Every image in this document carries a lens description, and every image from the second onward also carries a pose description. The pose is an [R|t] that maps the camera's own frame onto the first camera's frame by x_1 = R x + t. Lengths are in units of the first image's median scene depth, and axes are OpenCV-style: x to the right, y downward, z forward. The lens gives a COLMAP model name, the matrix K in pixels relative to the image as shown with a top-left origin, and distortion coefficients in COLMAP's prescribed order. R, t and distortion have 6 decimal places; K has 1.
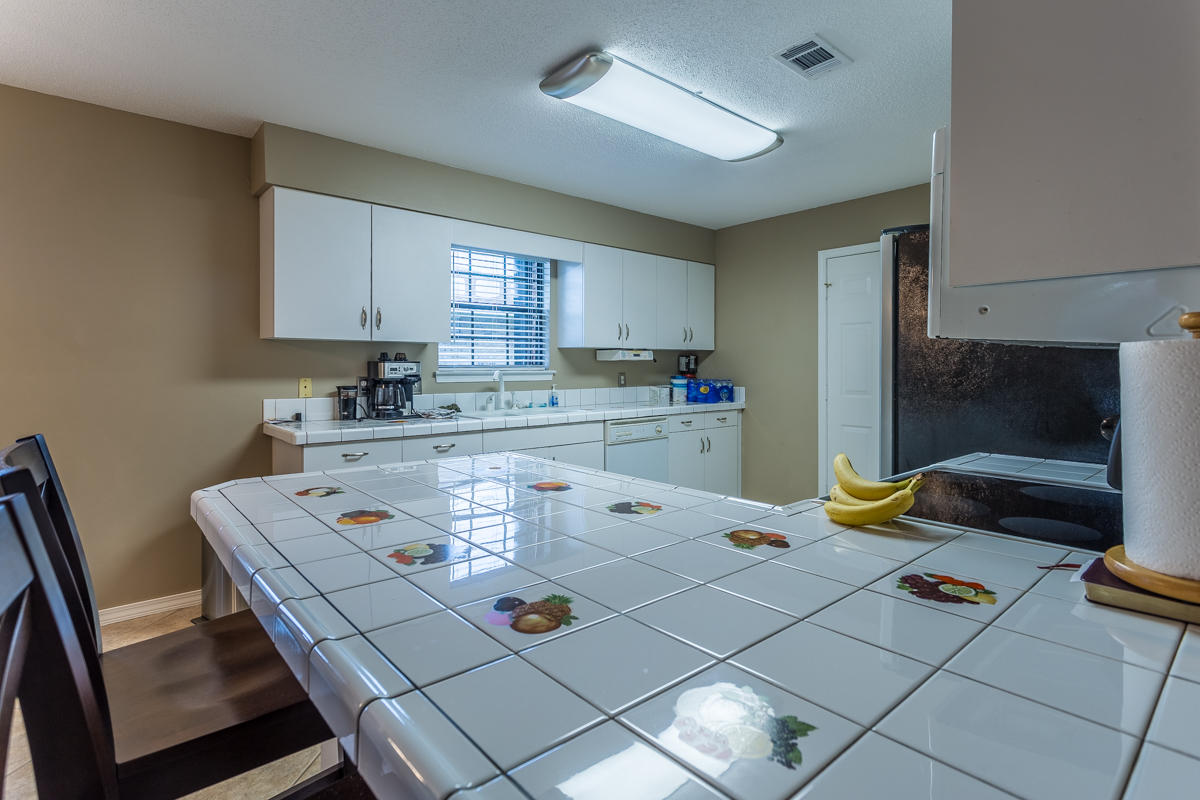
lens RADIAL K [[588.3, 0, 602.2], [0, 588.3, 366.2], [0, 0, 1]] dist [0.000194, 0.000802]
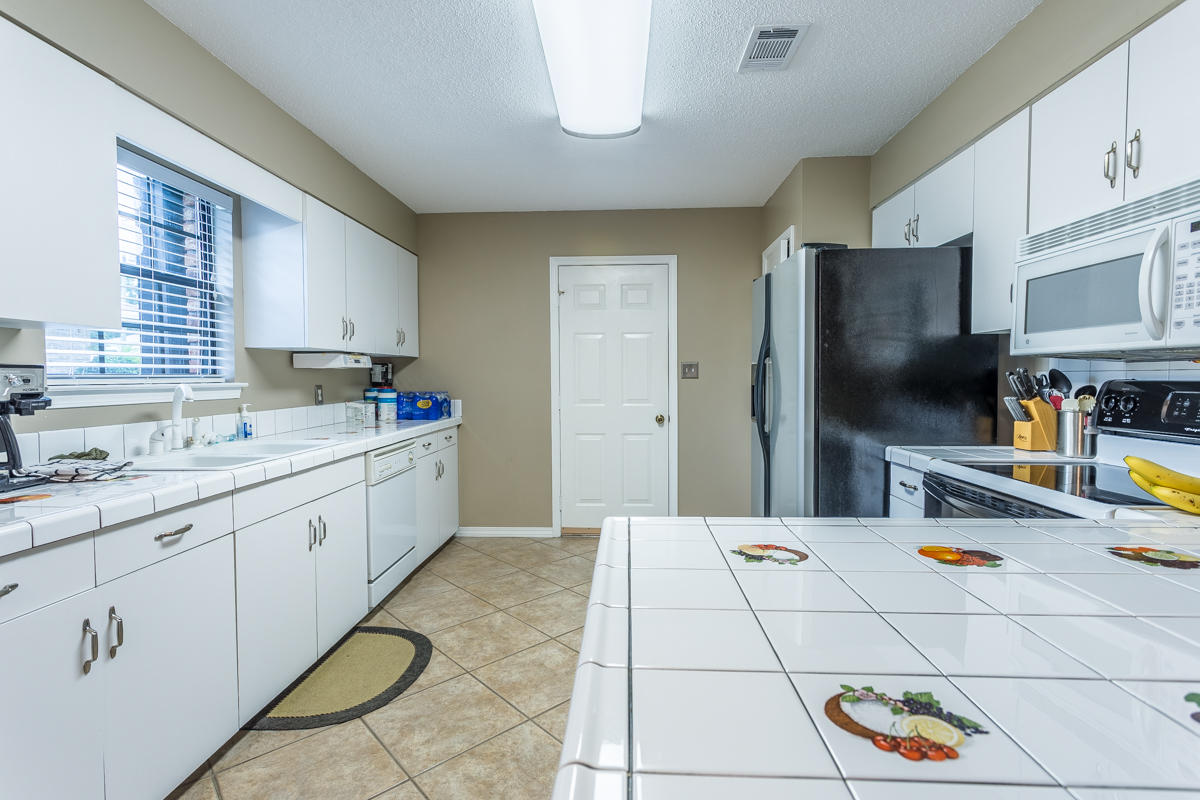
lens RADIAL K [[574.1, 0, 603.9], [0, 574.1, 399.0], [0, 0, 1]] dist [0.000514, 0.000774]
pose [[0.685898, -0.030139, 0.727073, -0.256131], [0.003405, 0.999264, 0.038210, 0.002434], [-0.727690, -0.023733, 0.685496, 0.271630]]
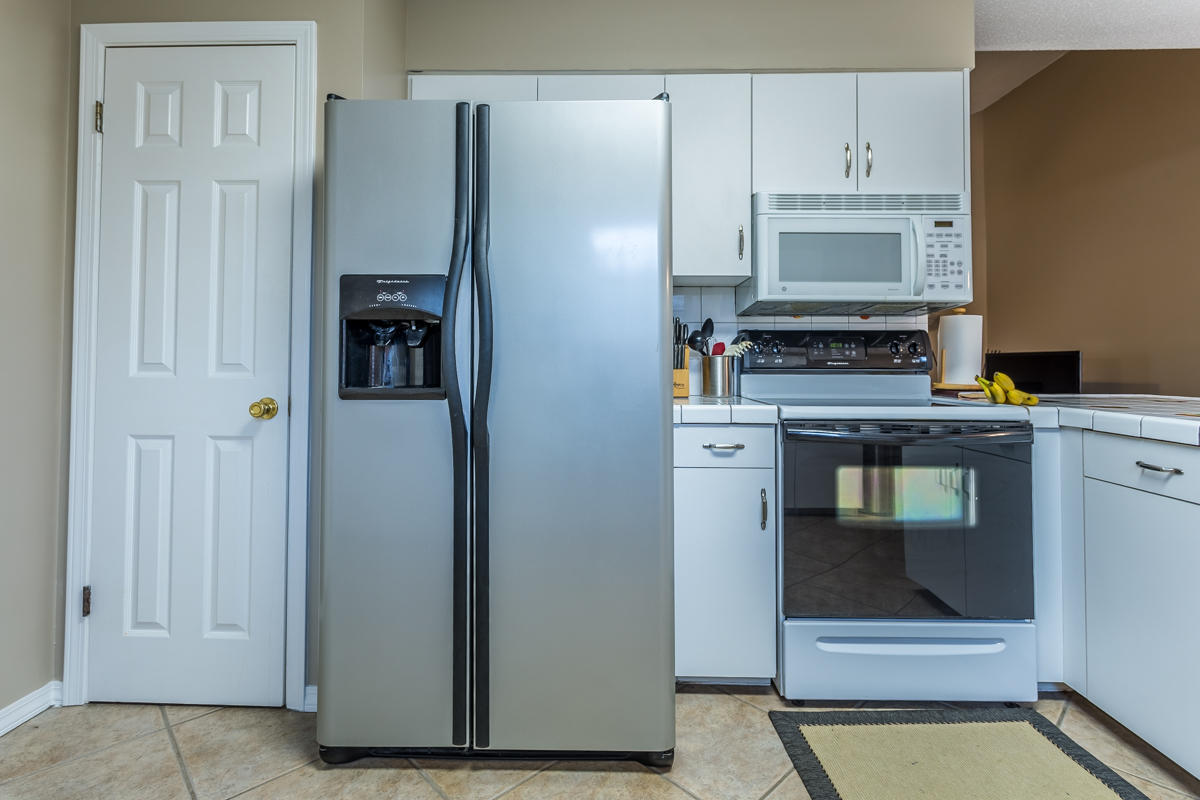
lens RADIAL K [[586.6, 0, 598.3], [0, 586.6, 349.2], [0, 0, 1]] dist [-0.000712, 0.000116]
pose [[-0.740007, 0.013045, 0.672473, 0.050855], [-0.004307, 0.999700, -0.024131, 0.036429], [-0.672585, -0.020754, -0.739728, 0.763920]]
